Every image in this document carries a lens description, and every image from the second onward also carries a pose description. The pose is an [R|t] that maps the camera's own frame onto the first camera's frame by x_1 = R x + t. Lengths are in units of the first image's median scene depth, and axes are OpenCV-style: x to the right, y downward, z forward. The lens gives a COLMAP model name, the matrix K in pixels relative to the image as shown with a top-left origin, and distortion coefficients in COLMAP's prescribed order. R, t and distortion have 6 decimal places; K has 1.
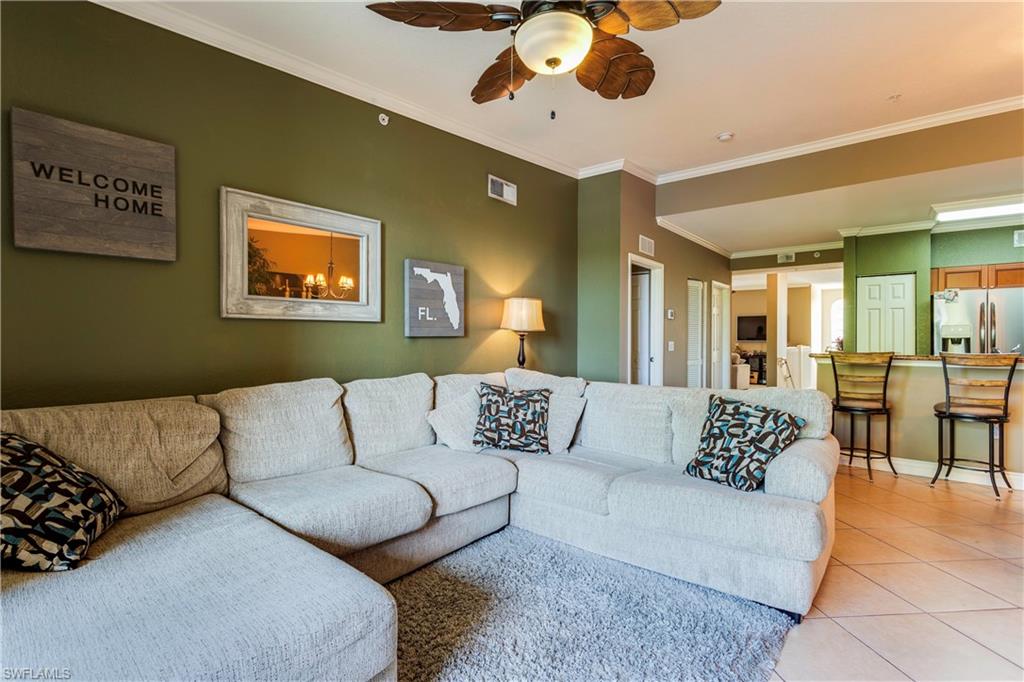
lens RADIAL K [[488.0, 0, 510.8], [0, 488.0, 340.7], [0, 0, 1]] dist [0.002957, 0.001048]
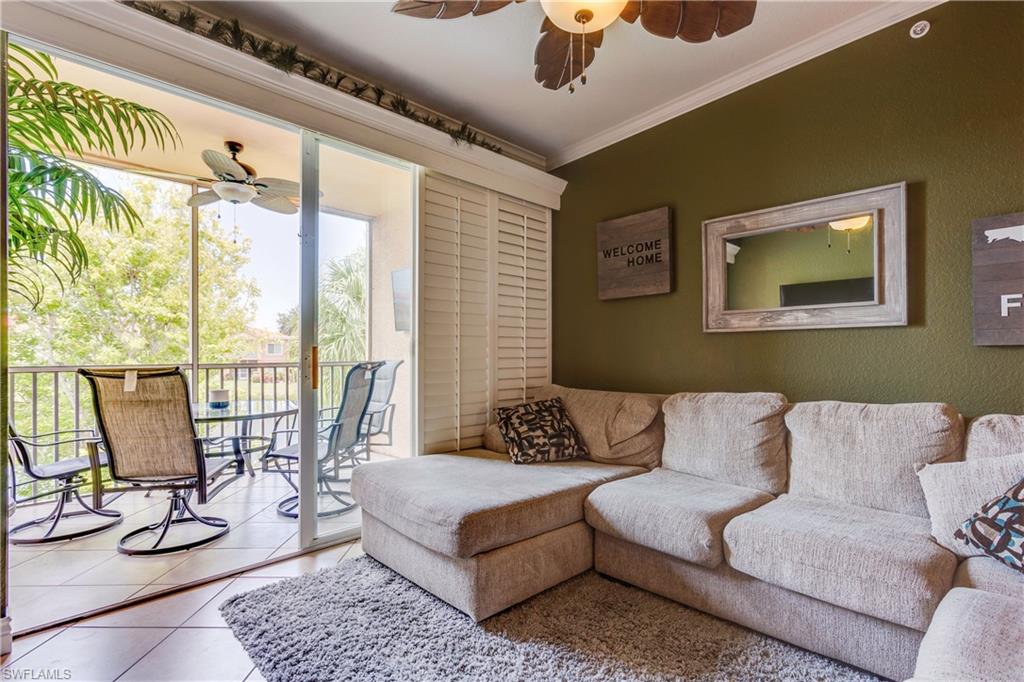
lens RADIAL K [[488.0, 0, 496.5], [0, 488.0, 353.5], [0, 0, 1]] dist [0.002957, 0.001048]
pose [[-0.098043, -0.003486, -0.995176, 0.654403], [-0.004112, 0.999987, -0.003097, 0.008718], [0.995174, 0.003789, -0.098056, 0.648881]]
